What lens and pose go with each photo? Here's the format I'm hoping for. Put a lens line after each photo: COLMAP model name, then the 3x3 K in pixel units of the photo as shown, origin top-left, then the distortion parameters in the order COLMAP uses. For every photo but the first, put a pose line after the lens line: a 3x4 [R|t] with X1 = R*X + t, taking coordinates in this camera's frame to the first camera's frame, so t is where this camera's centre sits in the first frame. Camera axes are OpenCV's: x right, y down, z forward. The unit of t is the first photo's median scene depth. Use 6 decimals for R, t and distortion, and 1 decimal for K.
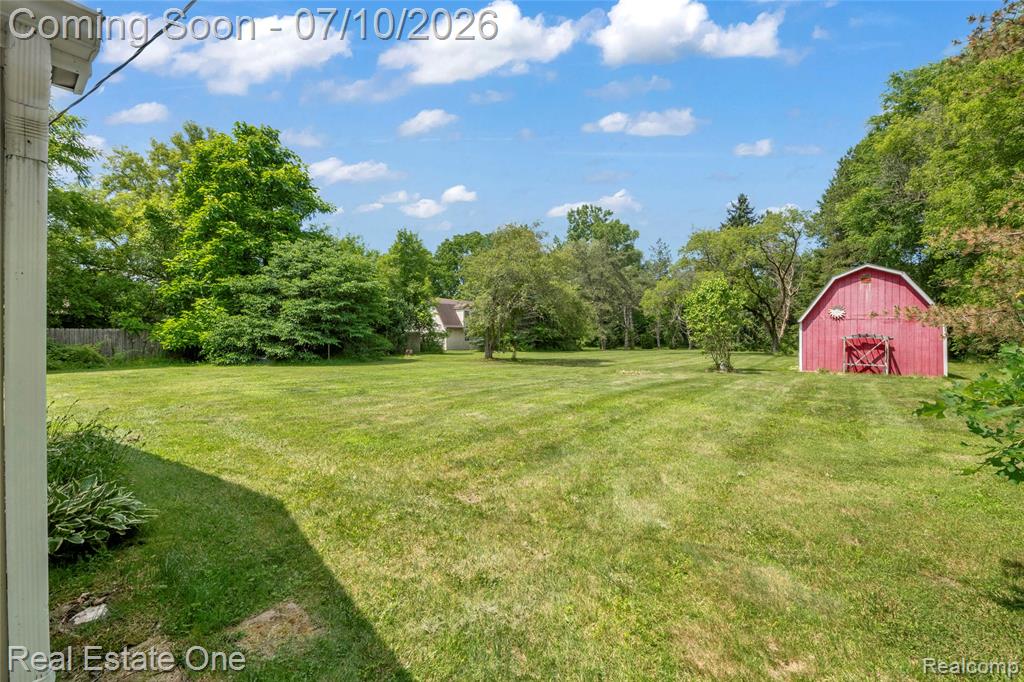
lens RADIAL K [[404.0, 0, 512.0], [0, 404.0, 341.0], [0, 0, 1]] dist [0.000345, -0.000054]
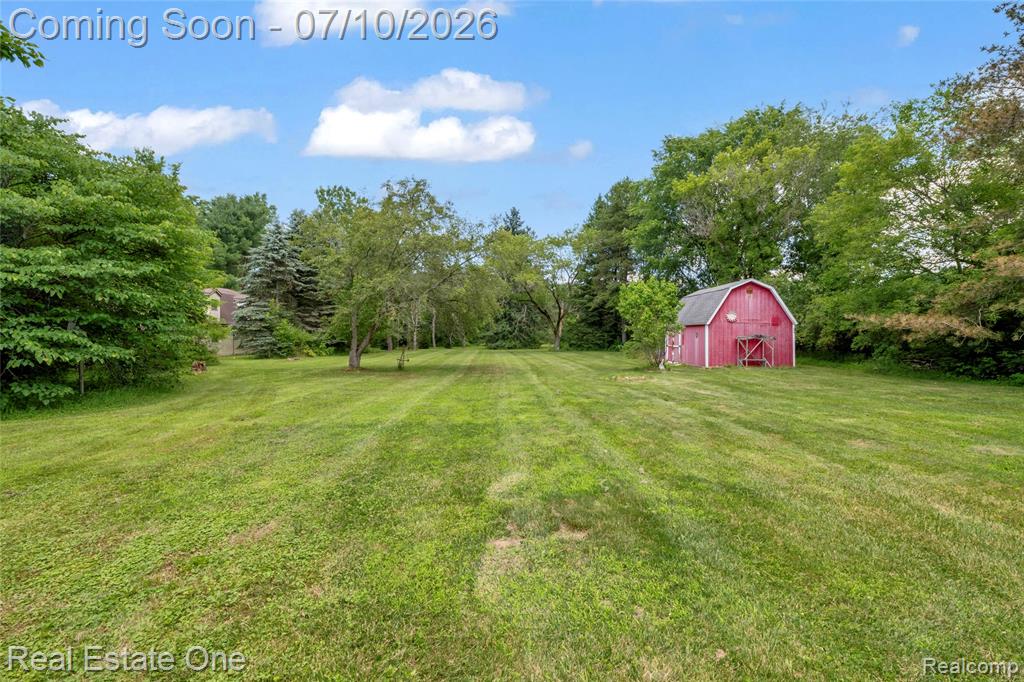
lens RADIAL K [[404.0, 0, 512.0], [0, 404.0, 341.0], [0, 0, 1]] dist [0.000345, -0.000054]
pose [[0.781019, -0.010716, 0.624415, -0.294769], [0.008152, 0.999943, 0.006964, -0.007750], [-0.624454, -0.000349, 0.781062, 0.300290]]
